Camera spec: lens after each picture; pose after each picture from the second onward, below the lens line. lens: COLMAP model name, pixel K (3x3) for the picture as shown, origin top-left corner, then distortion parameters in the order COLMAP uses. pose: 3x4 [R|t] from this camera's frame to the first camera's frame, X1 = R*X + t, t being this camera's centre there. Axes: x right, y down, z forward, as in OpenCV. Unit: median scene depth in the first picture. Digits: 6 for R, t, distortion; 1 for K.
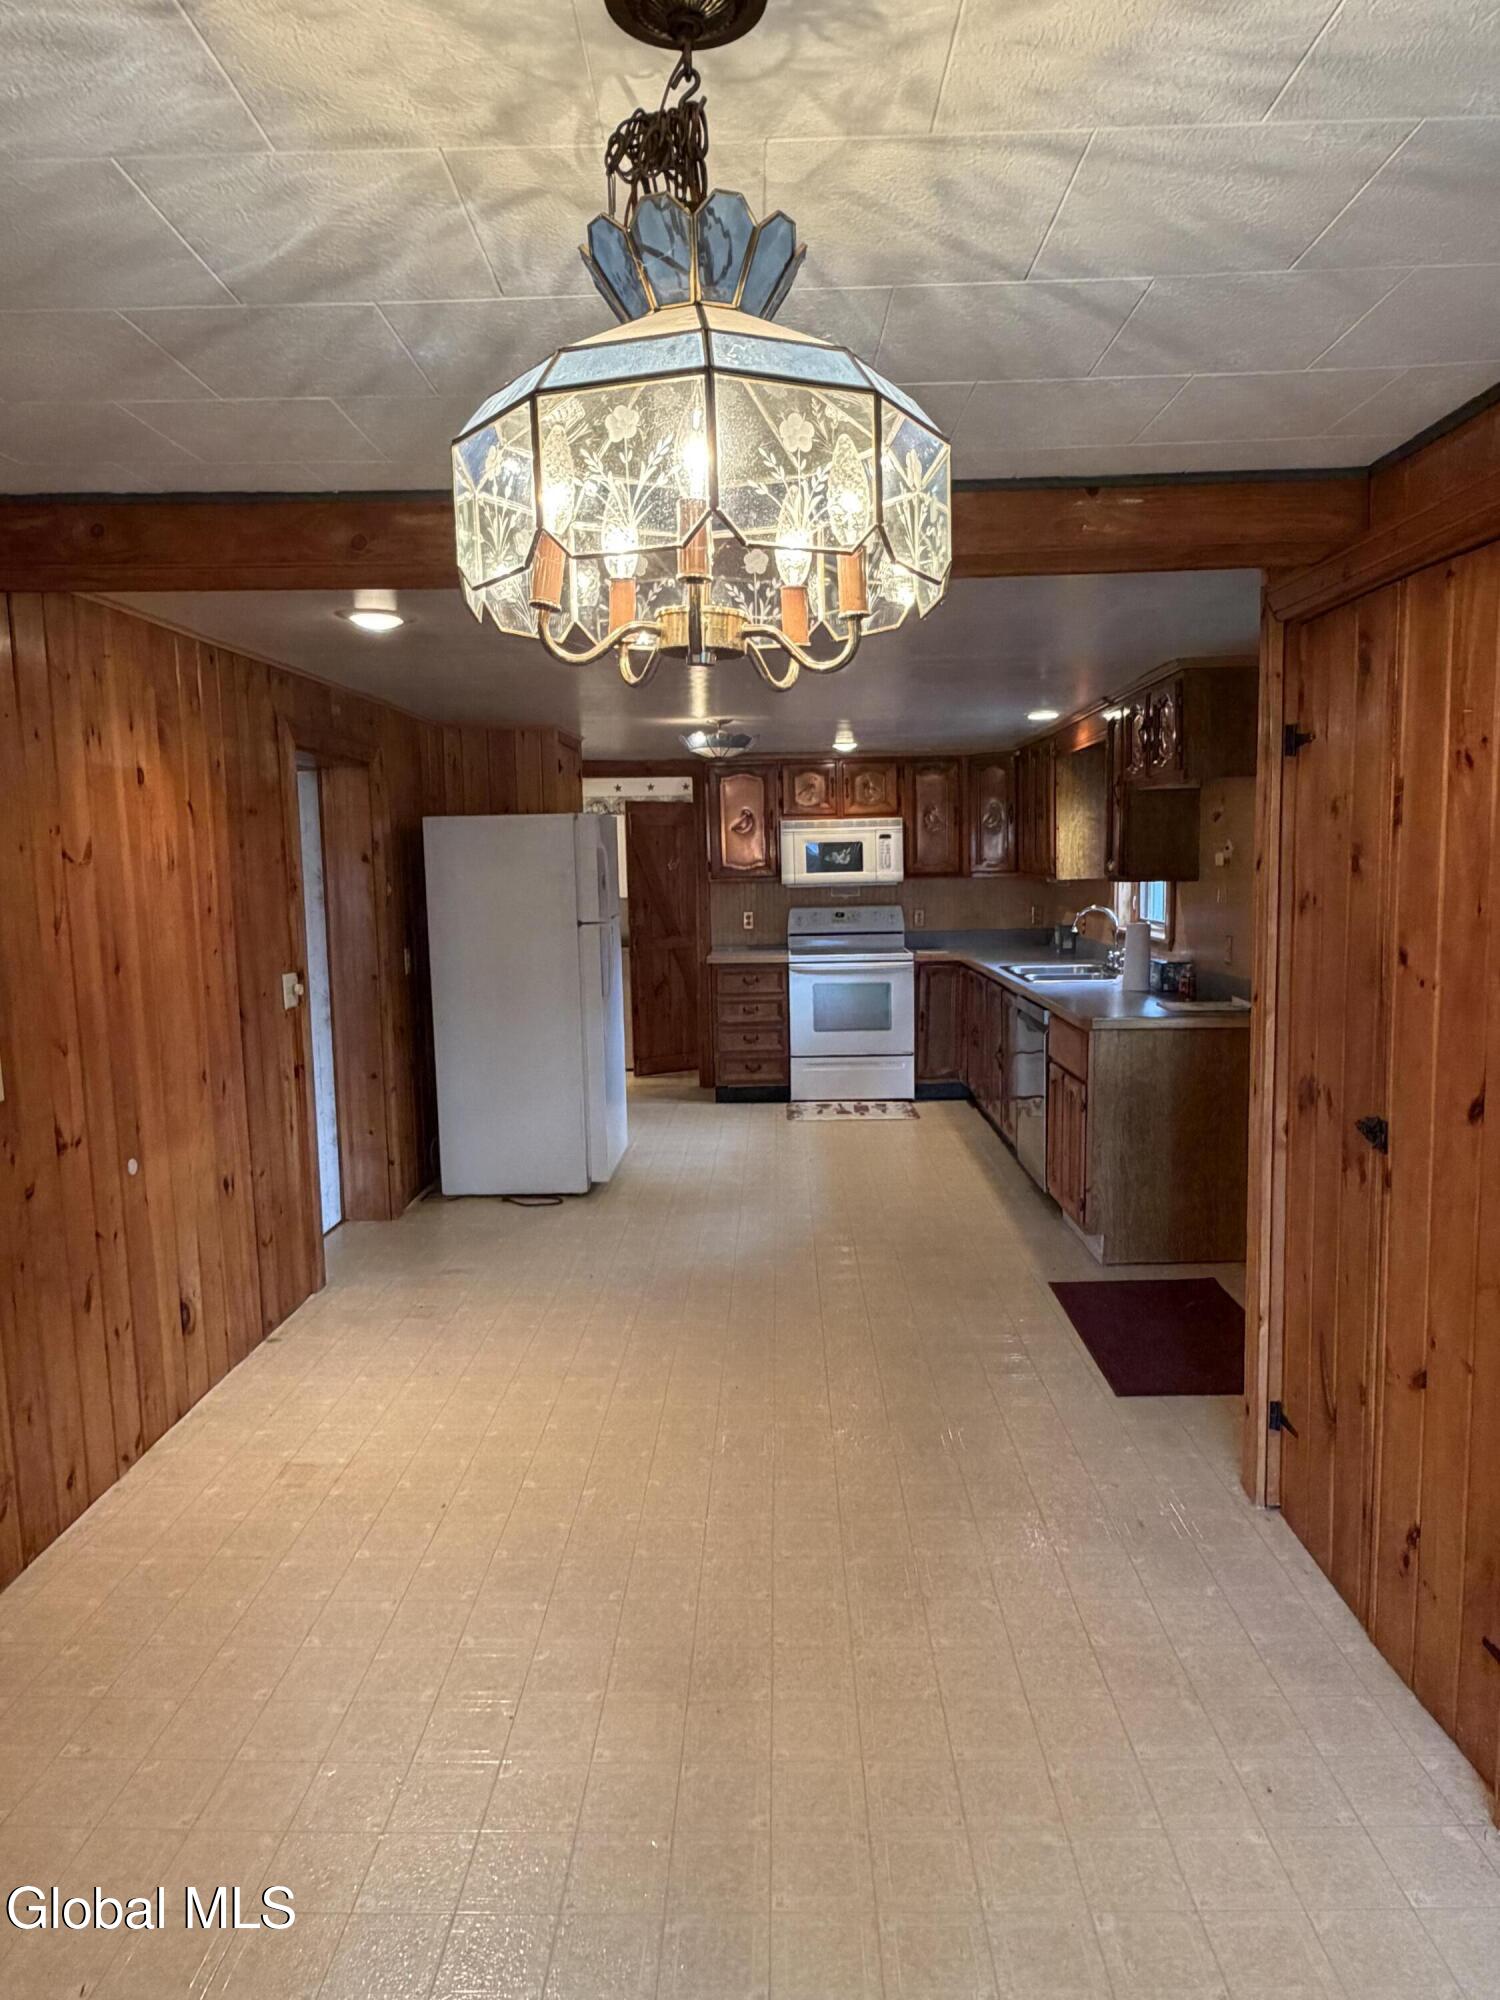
lens RADIAL K [[1260.8, 0, 754.0], [0, 1260.8, 997.6], [0, 0, 1]] dist [0.000643, -0.004576]
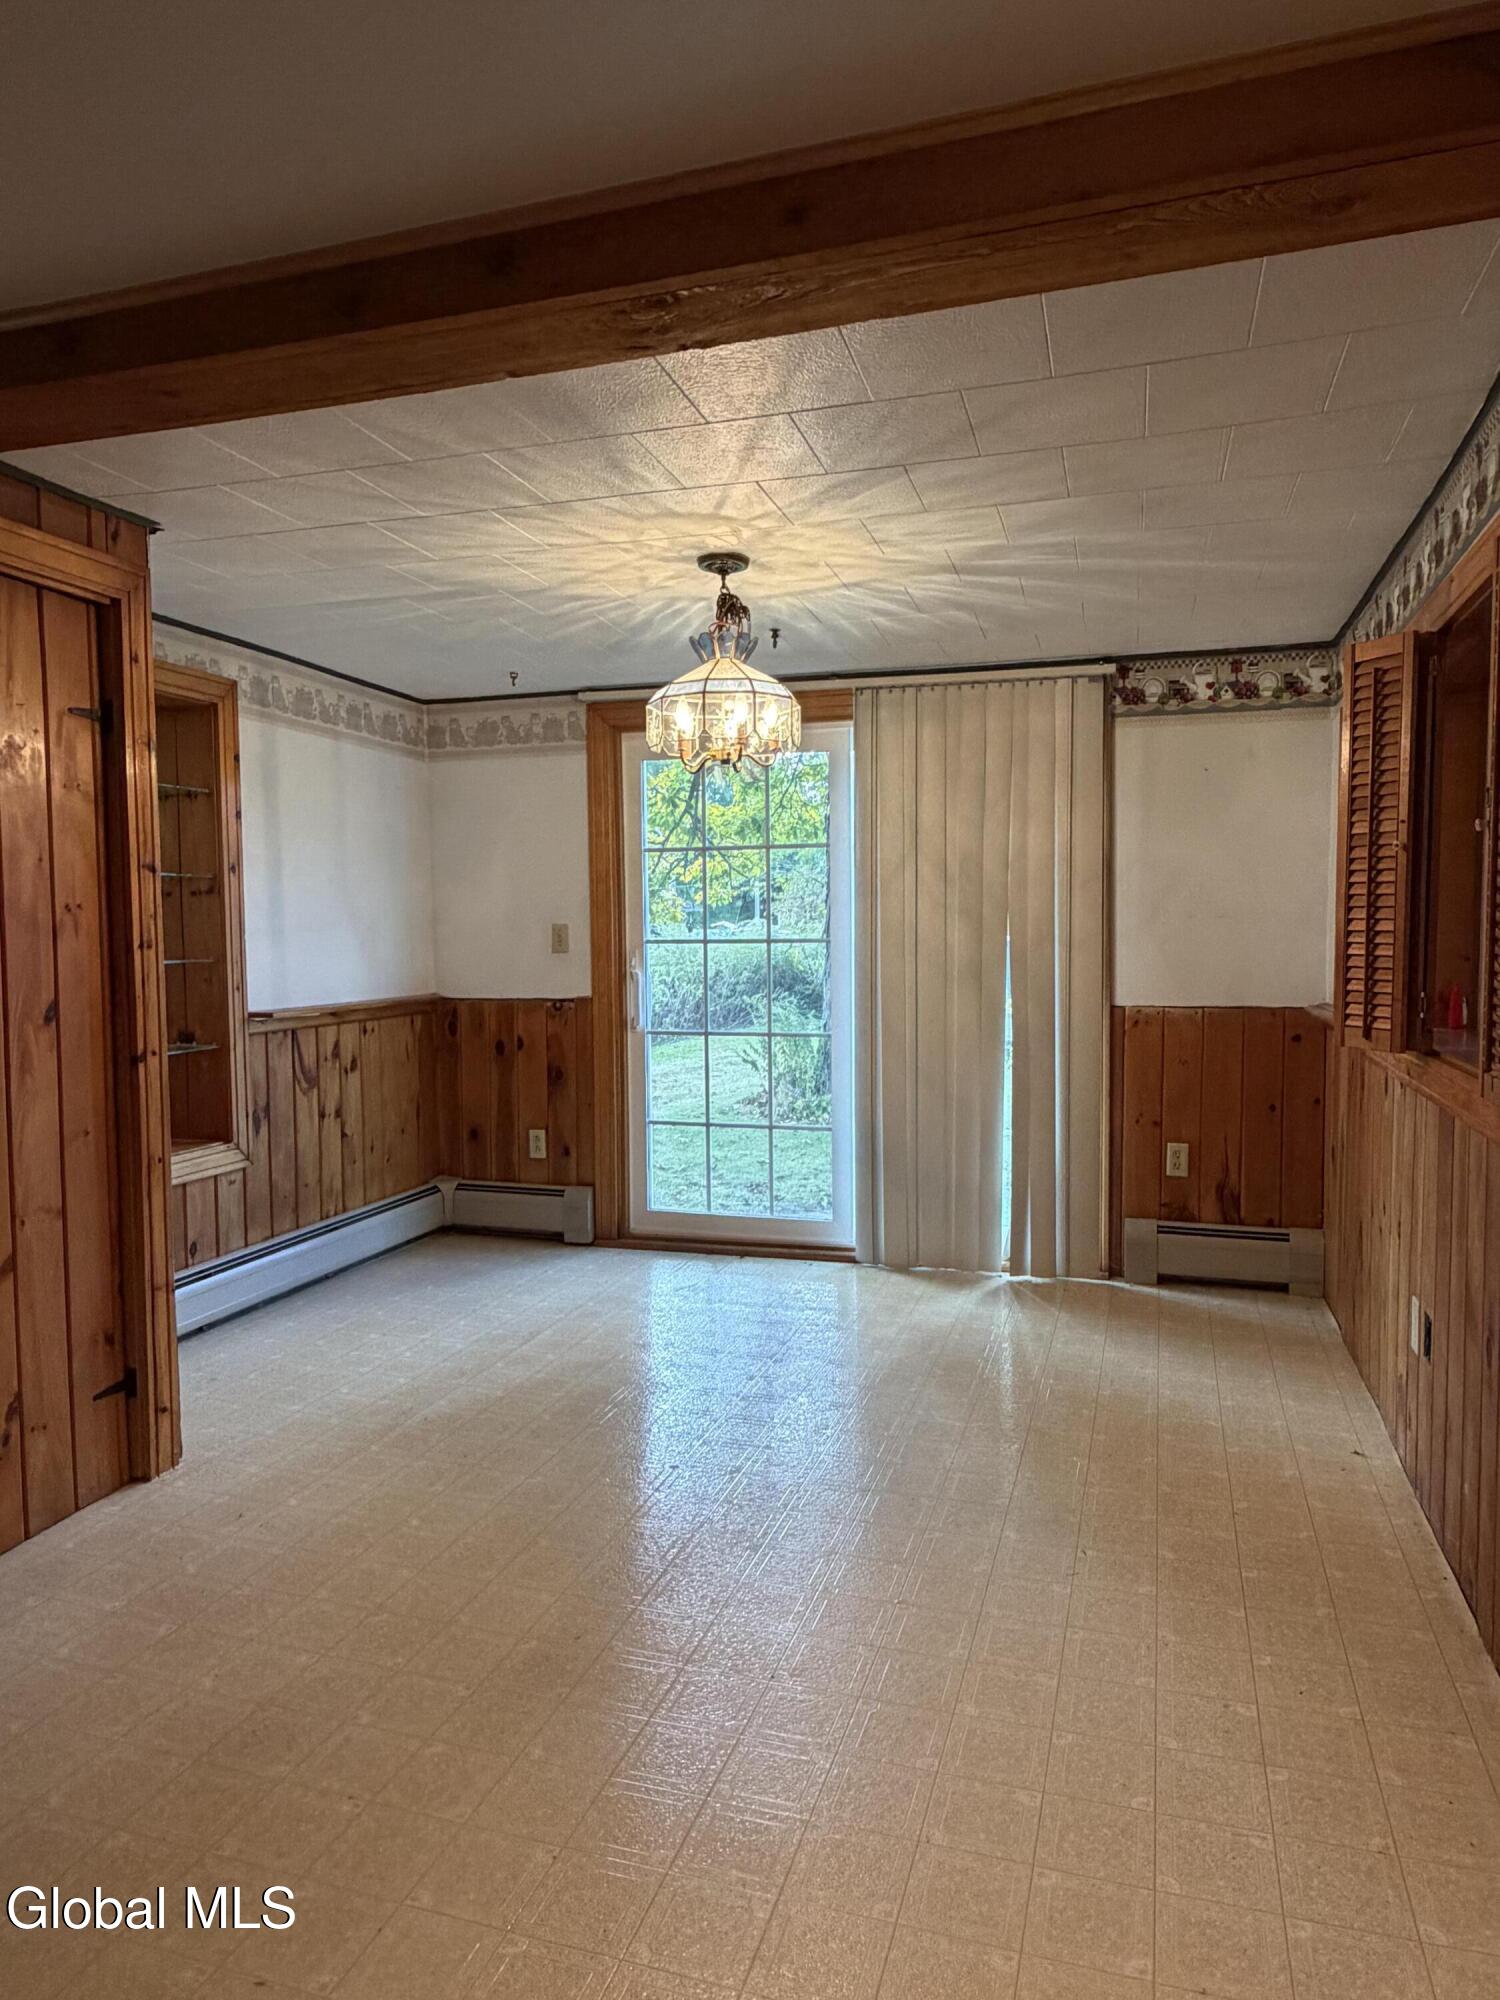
lens RADIAL K [[1260.8, 0, 751.5], [0, 1260.8, 1001.0], [0, 0, 1]] dist [0.000643, -0.004576]
pose [[-0.956634, 0.010996, 0.291083, -0.351321], [0.059186, 0.985780, 0.157274, -0.059310], [-0.285215, 0.167682, -0.943682, 1.401454]]
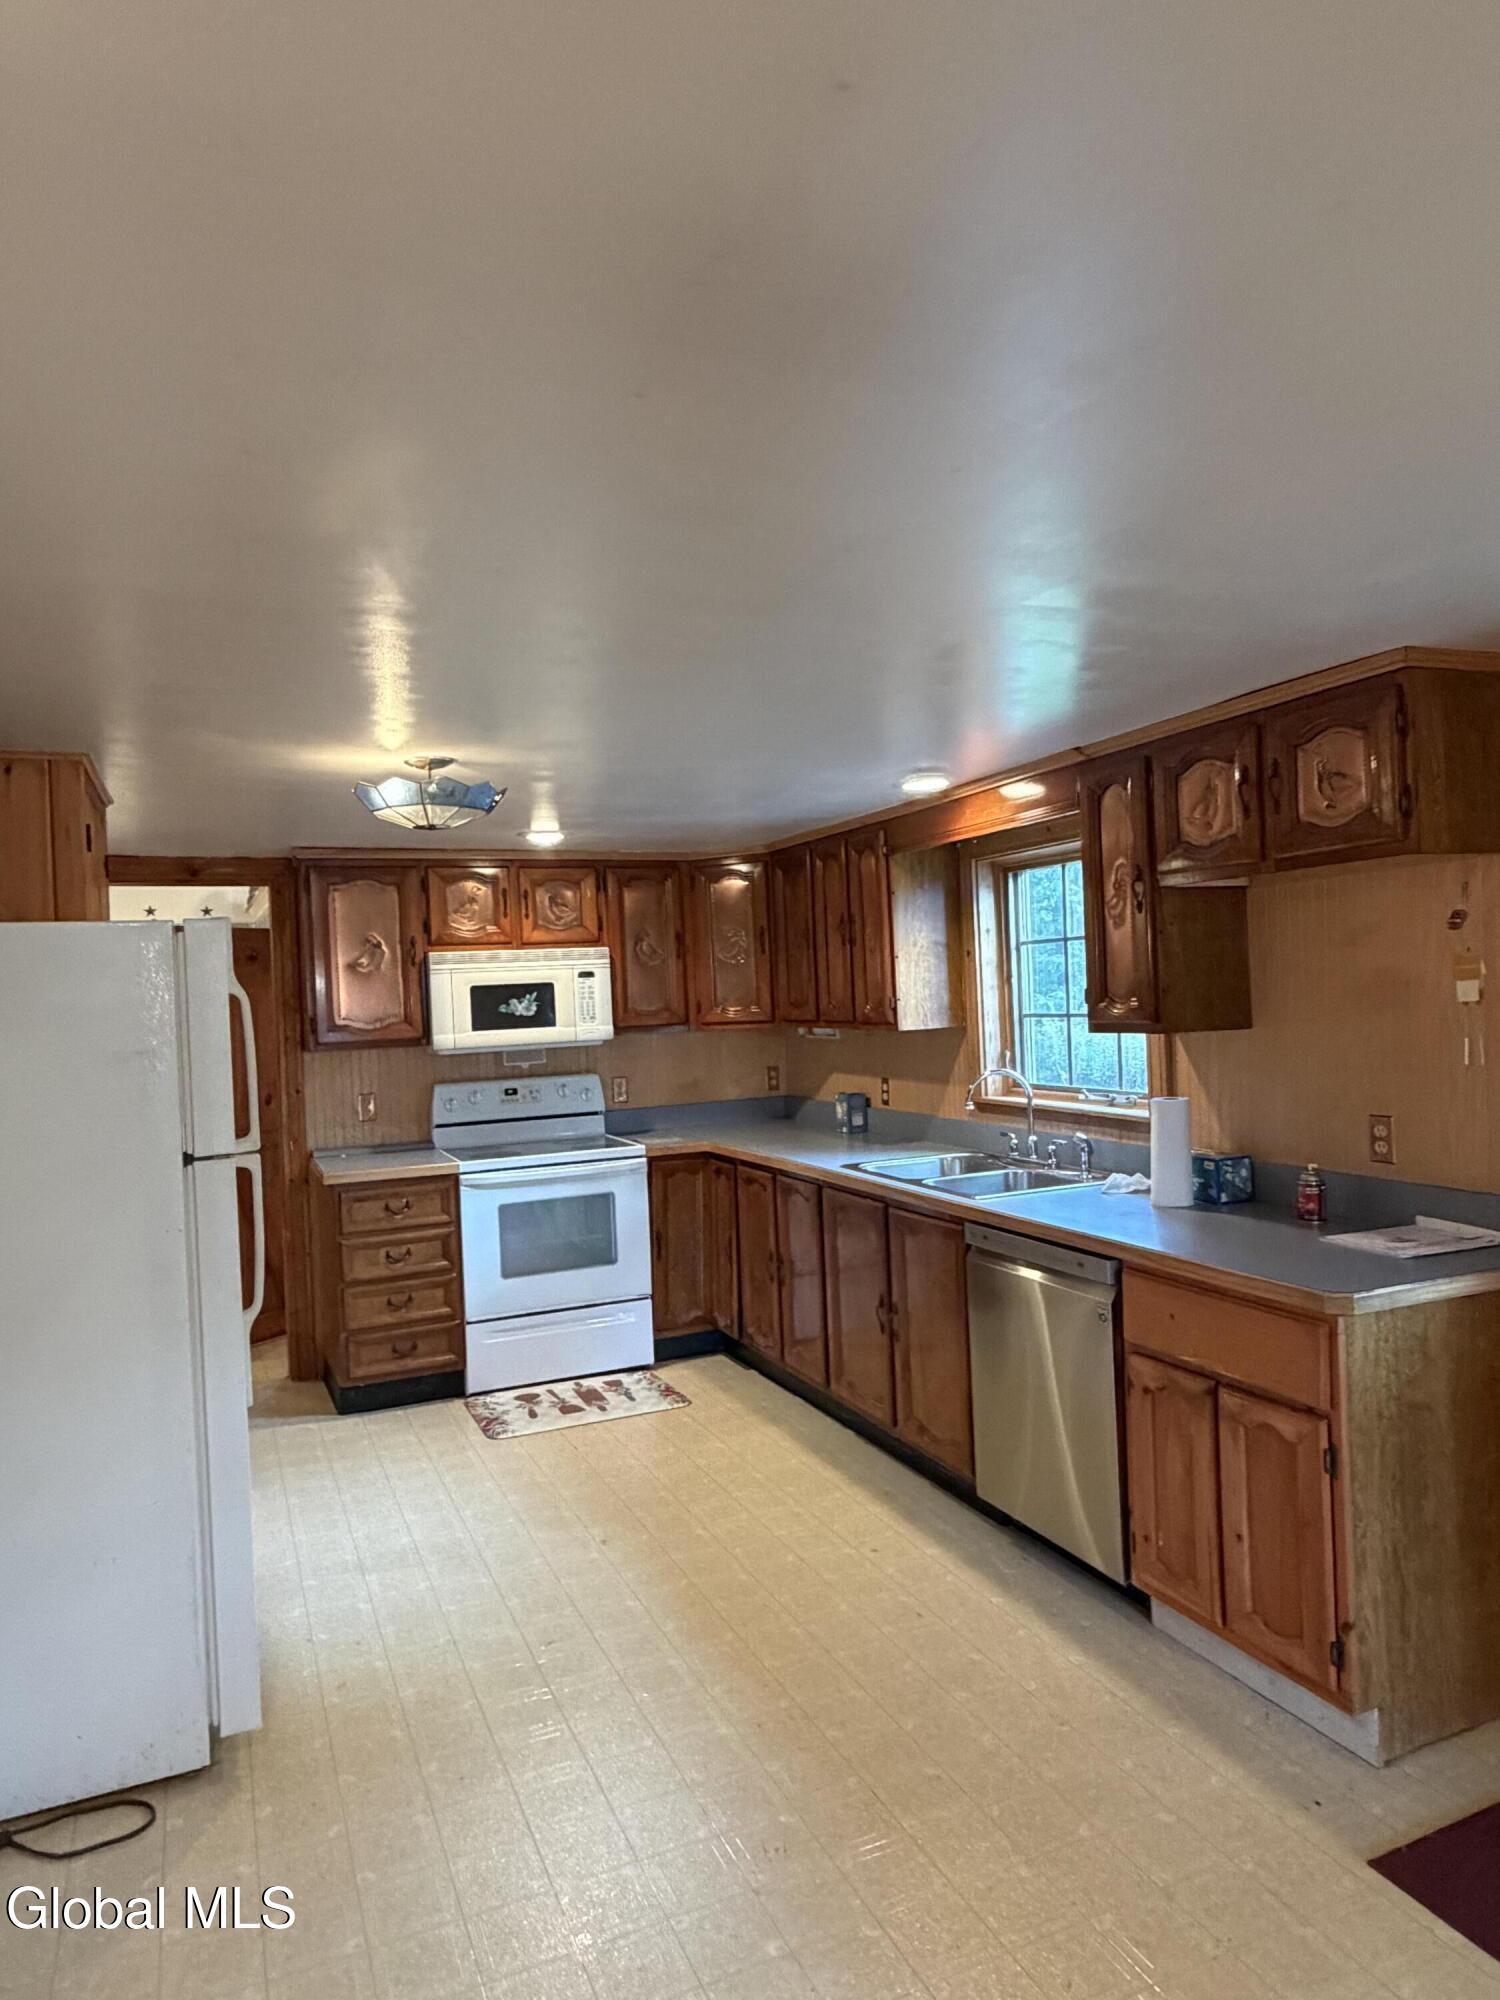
lens RADIAL K [[1260.8, 0, 753.1], [0, 1260.8, 1004.6], [0, 0, 1]] dist [0.000643, -0.004576]
pose [[0.906557, -0.021020, 0.421560, -0.102391], [0.068123, 0.992952, -0.096985, -0.040042], [-0.416550, 0.116641, 0.901599, 0.354961]]
